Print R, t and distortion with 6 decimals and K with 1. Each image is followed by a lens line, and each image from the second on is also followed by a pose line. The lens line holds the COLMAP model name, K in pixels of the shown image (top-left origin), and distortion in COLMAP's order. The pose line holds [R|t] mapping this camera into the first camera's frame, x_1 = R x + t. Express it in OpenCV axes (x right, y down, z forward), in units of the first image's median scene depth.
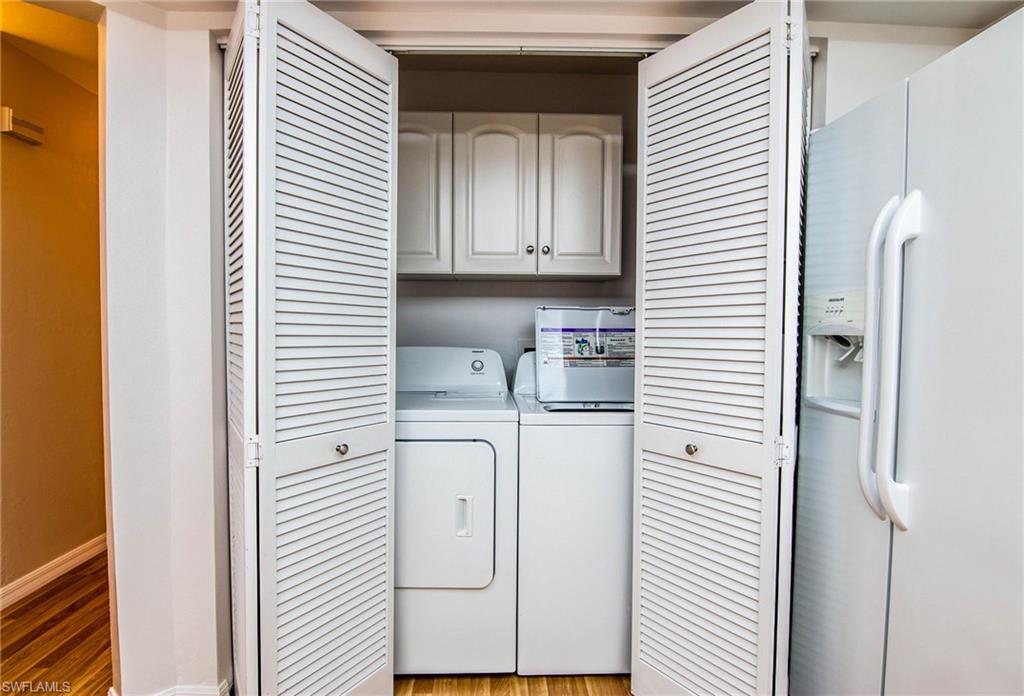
lens RADIAL K [[531.0, 0, 508.3], [0, 531.0, 351.5], [0, 0, 1]] dist [-0.015926, -0.000862]
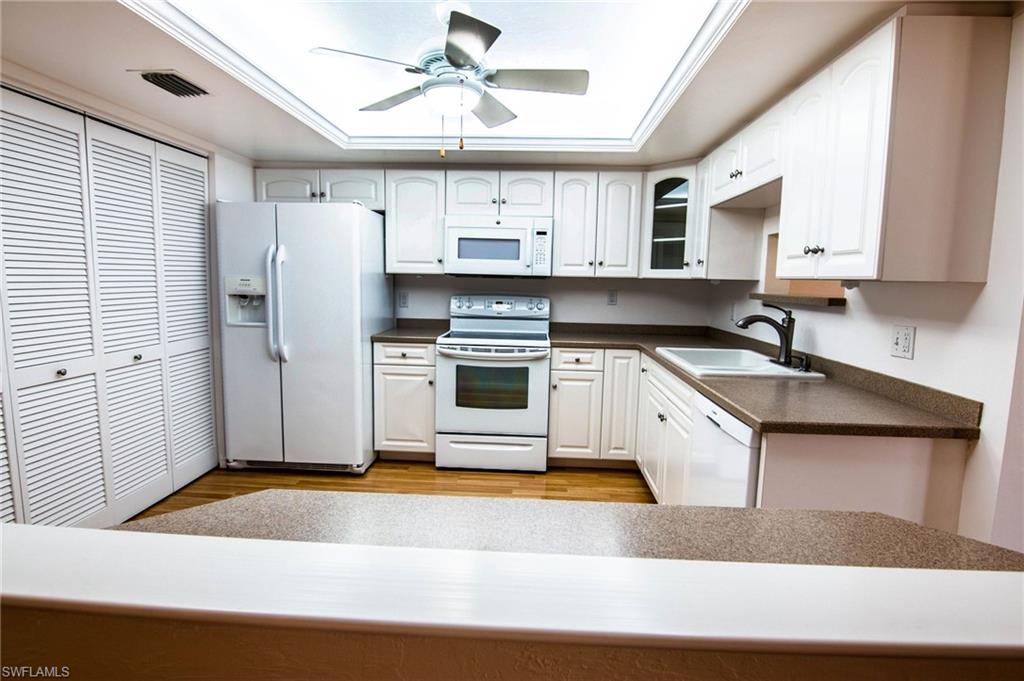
lens RADIAL K [[522.8, 0, 513.6], [0, 522.8, 342.4], [0, 0, 1]] dist [-0.008177, -0.009865]
pose [[0.085719, -0.123900, 0.988585, -1.046589], [0.019565, 0.992256, 0.122663, -0.052800], [-0.996127, 0.008827, 0.087480, -0.267888]]
